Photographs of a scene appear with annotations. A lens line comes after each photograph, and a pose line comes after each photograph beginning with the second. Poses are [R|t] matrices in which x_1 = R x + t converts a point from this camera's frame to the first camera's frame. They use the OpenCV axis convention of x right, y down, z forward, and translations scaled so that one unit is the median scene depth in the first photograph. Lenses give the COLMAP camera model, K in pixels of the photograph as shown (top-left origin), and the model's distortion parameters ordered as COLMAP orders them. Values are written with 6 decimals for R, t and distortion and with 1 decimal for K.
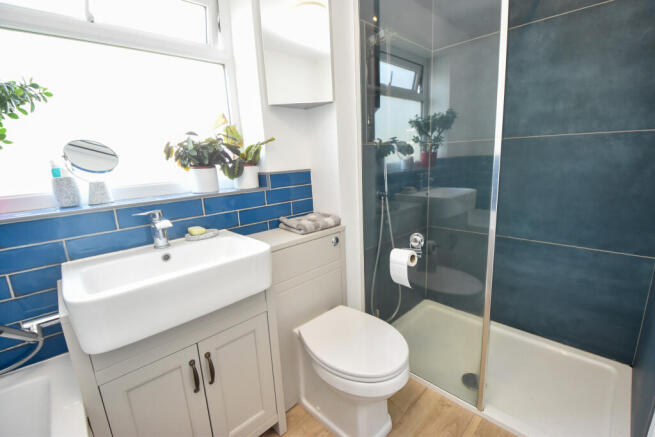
lens RADIAL K [[288.6, 0, 328.1], [0, 288.6, 220.8], [0, 0, 1]] dist [-0.033931, 0.000488]
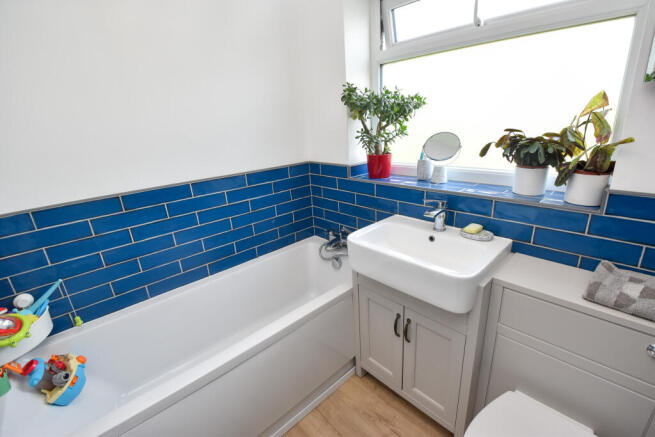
lens RADIAL K [[288.6, 0, 326.9], [0, 288.6, 219.7], [0, 0, 1]] dist [-0.033931, 0.000488]
pose [[-0.043772, 0.360279, -0.931817, 0.517192], [-0.143248, 0.920810, 0.362752, -0.295126], [0.988718, 0.149359, 0.011304, 0.459068]]
